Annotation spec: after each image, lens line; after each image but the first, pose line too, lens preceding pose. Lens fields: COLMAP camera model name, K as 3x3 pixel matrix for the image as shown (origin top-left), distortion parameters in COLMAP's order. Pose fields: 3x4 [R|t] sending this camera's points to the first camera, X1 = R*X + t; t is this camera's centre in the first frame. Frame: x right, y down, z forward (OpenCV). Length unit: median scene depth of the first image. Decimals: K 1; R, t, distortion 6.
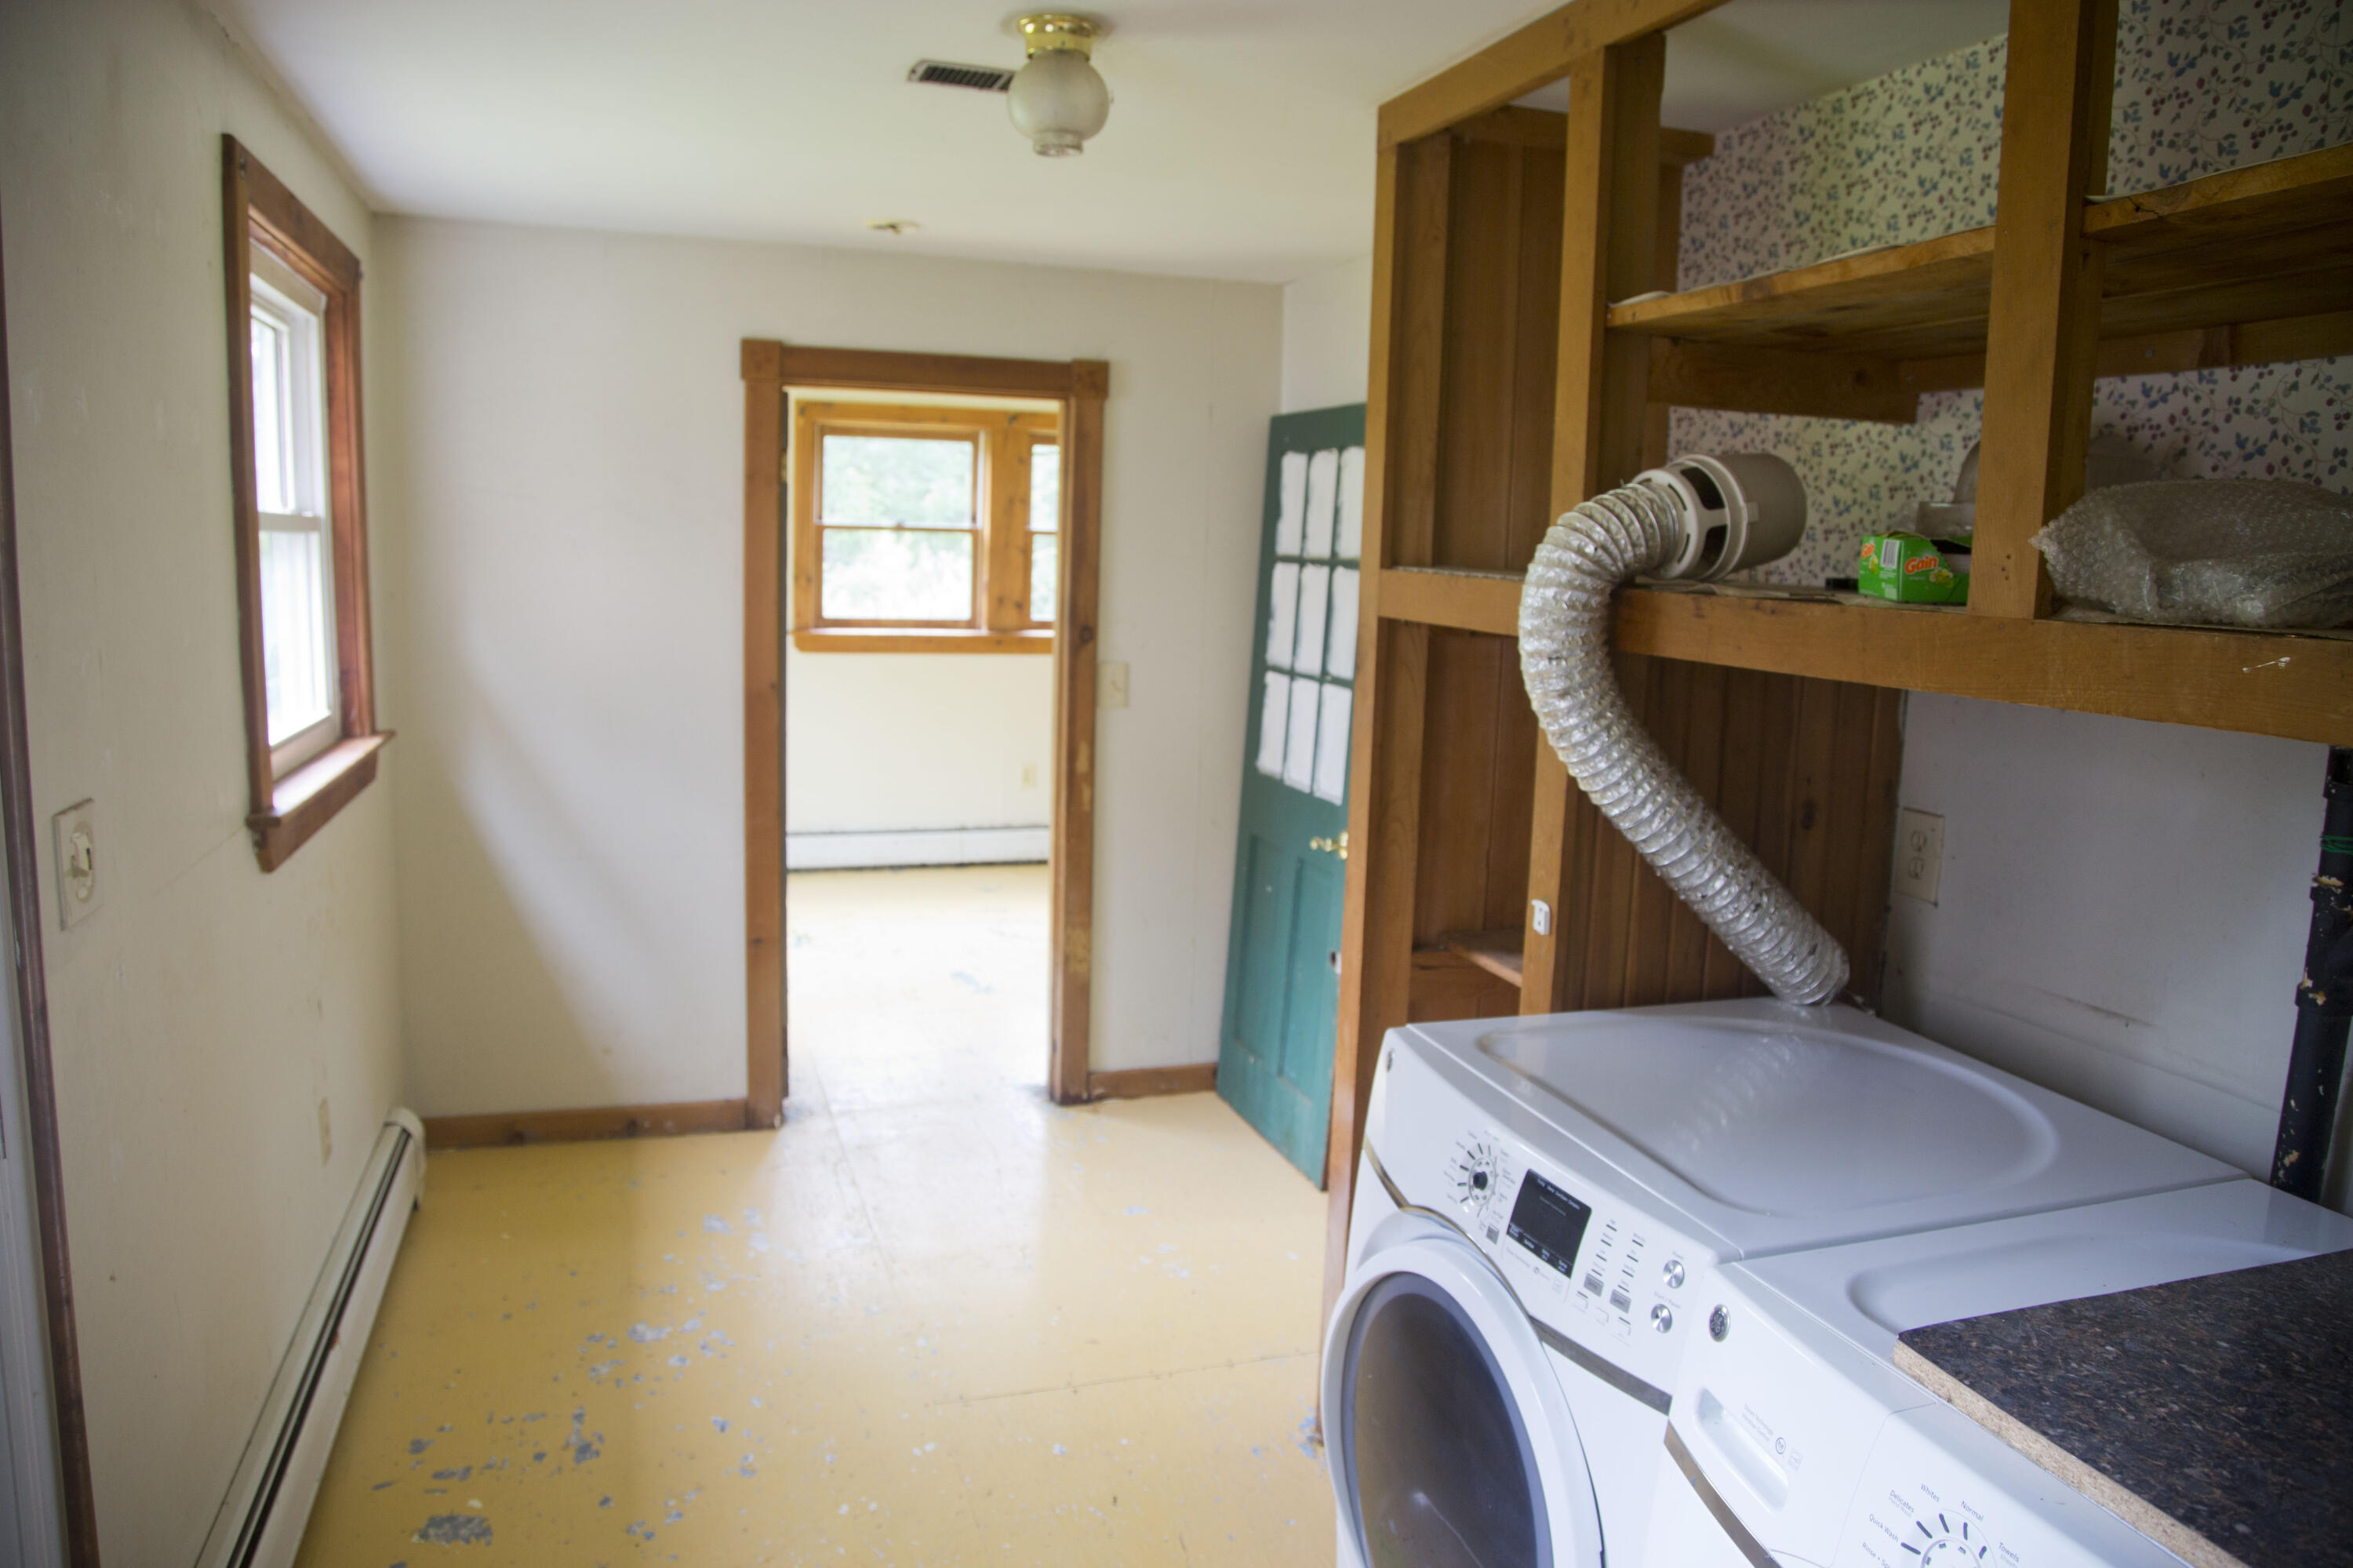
lens RADIAL K [[1613.1, 0, 1176.5], [0, 1613.1, 784.0], [0, 0, 1]] dist [-0.061549, -0.000434]
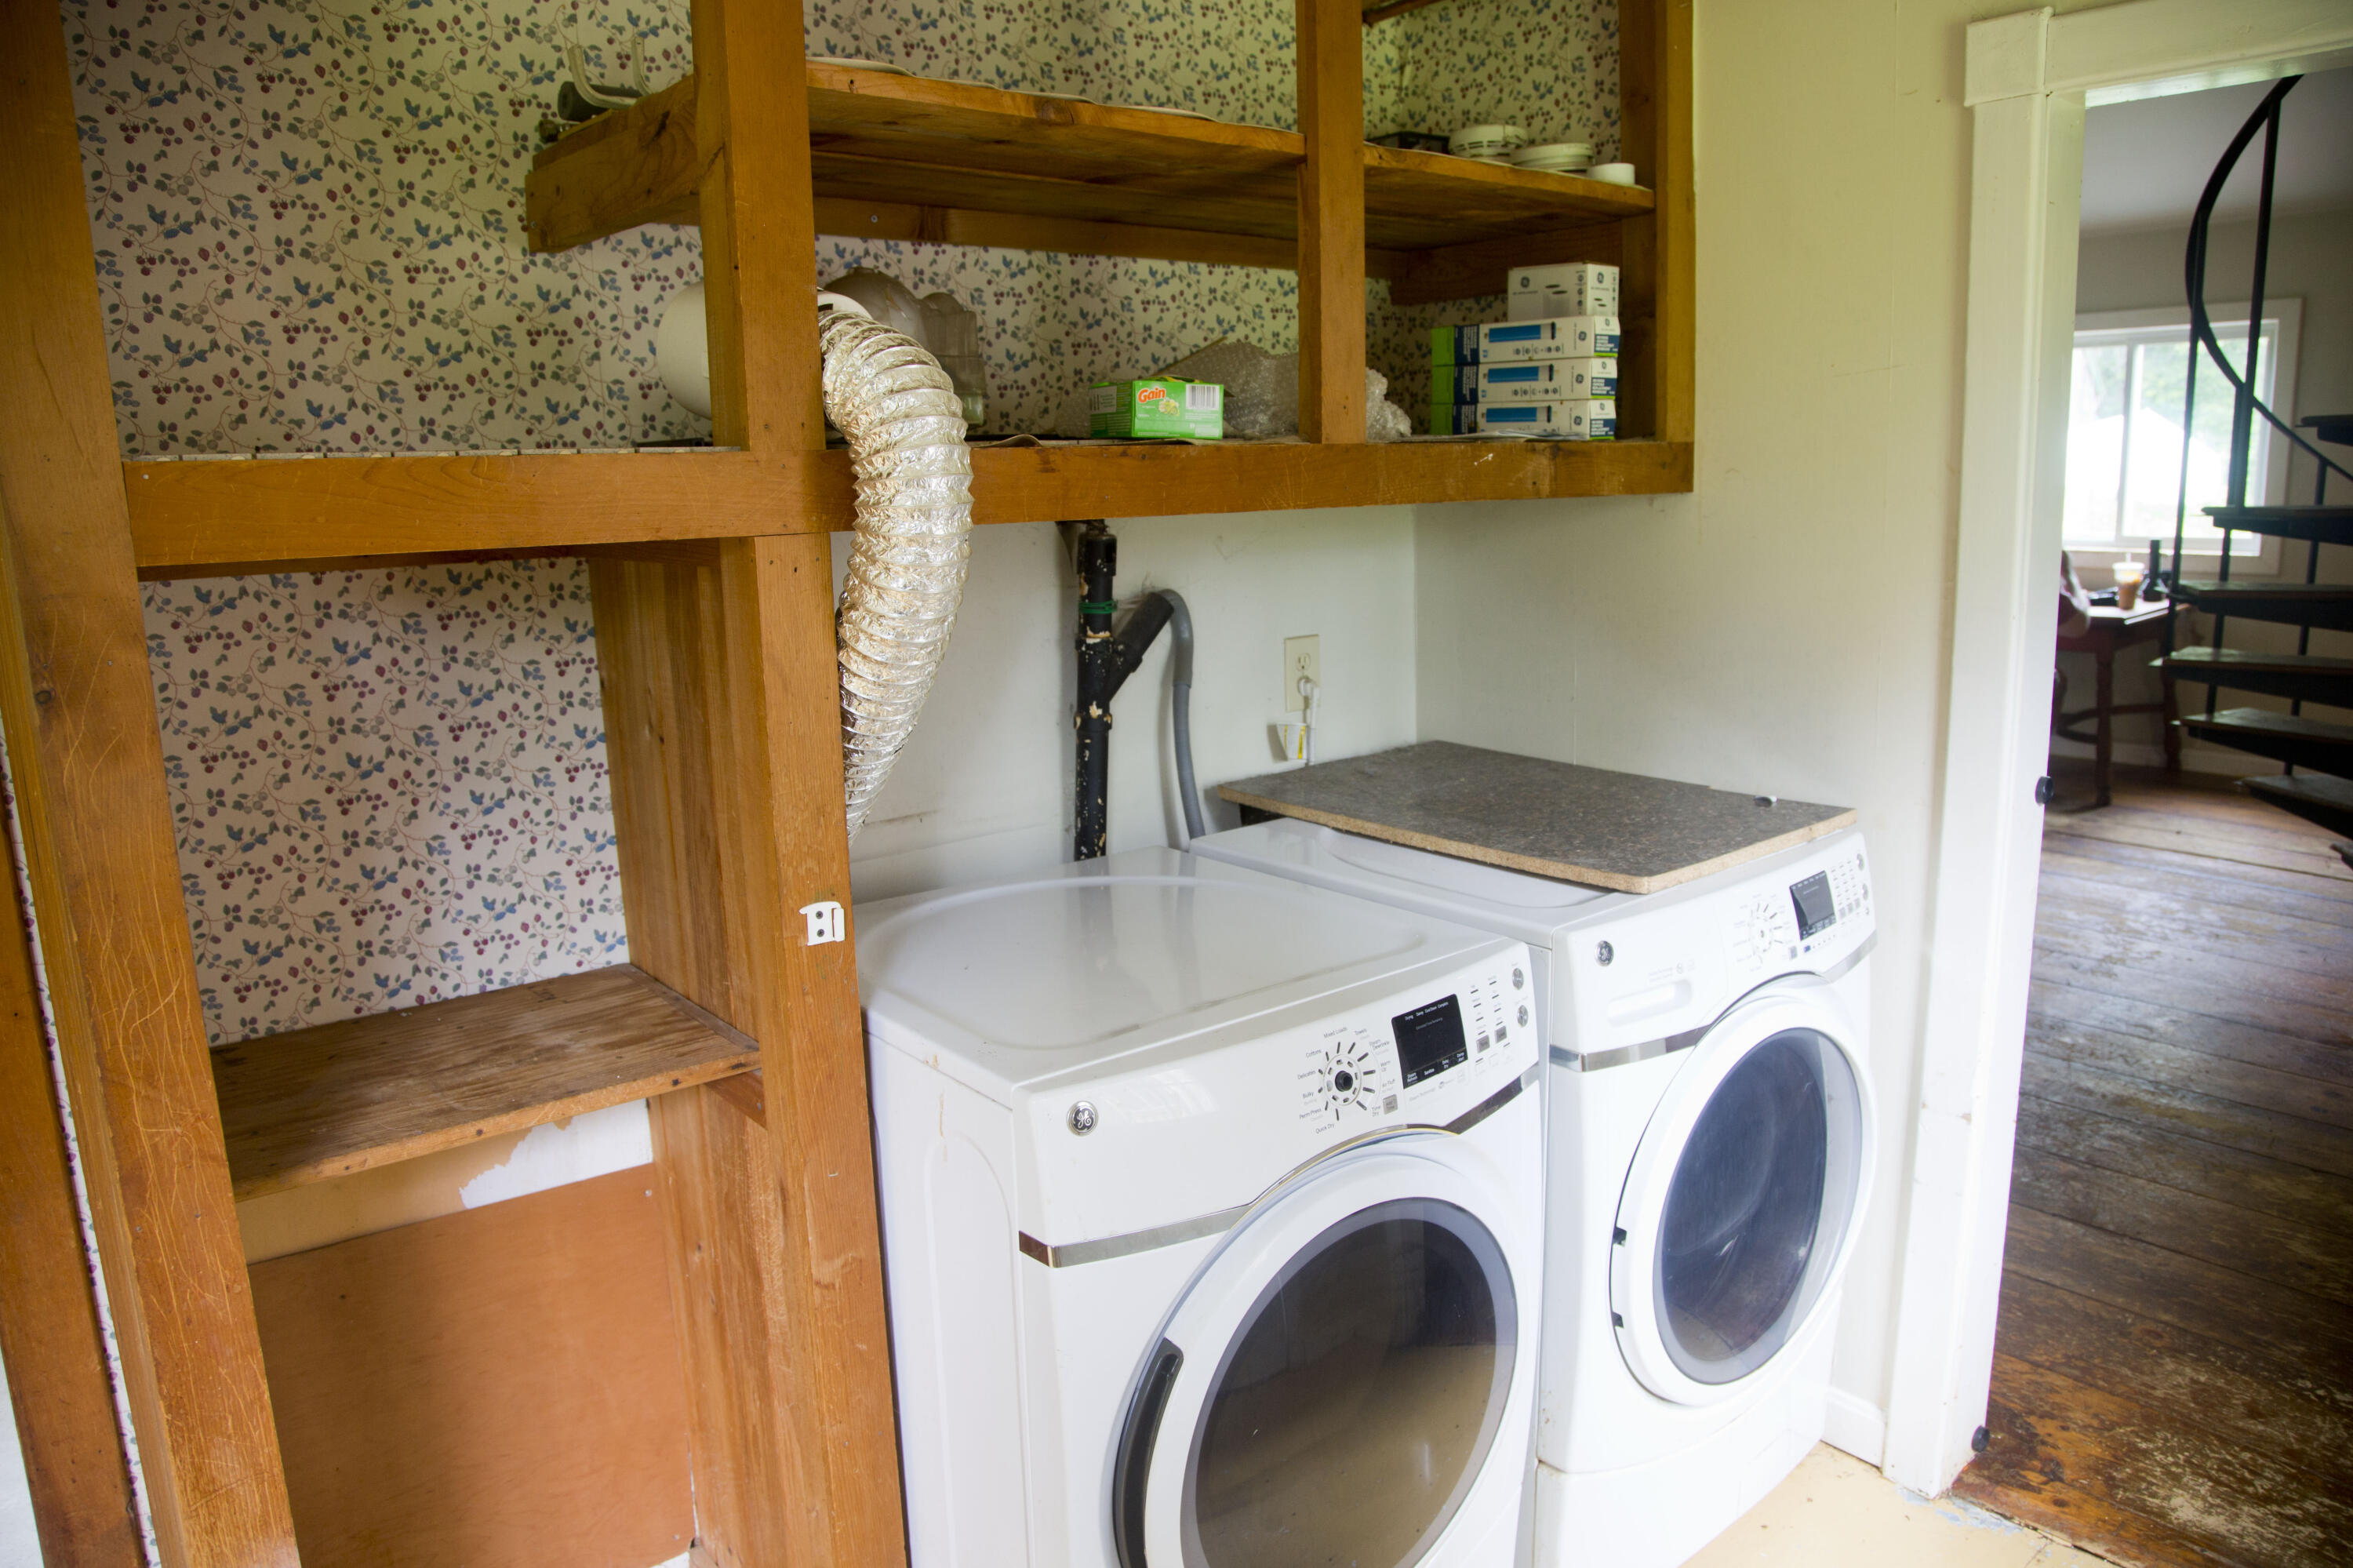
lens RADIAL K [[1610.6, 0, 1176.5], [0, 1610.6, 784.0], [0, 0, 1]] dist [-0.002206, -0.074295]
pose [[-0.370831, -0.214141, 0.903675, -0.621765], [0.144130, 0.947993, 0.283788, -0.212617], [-0.917448, 0.235484, -0.320681, 1.414087]]
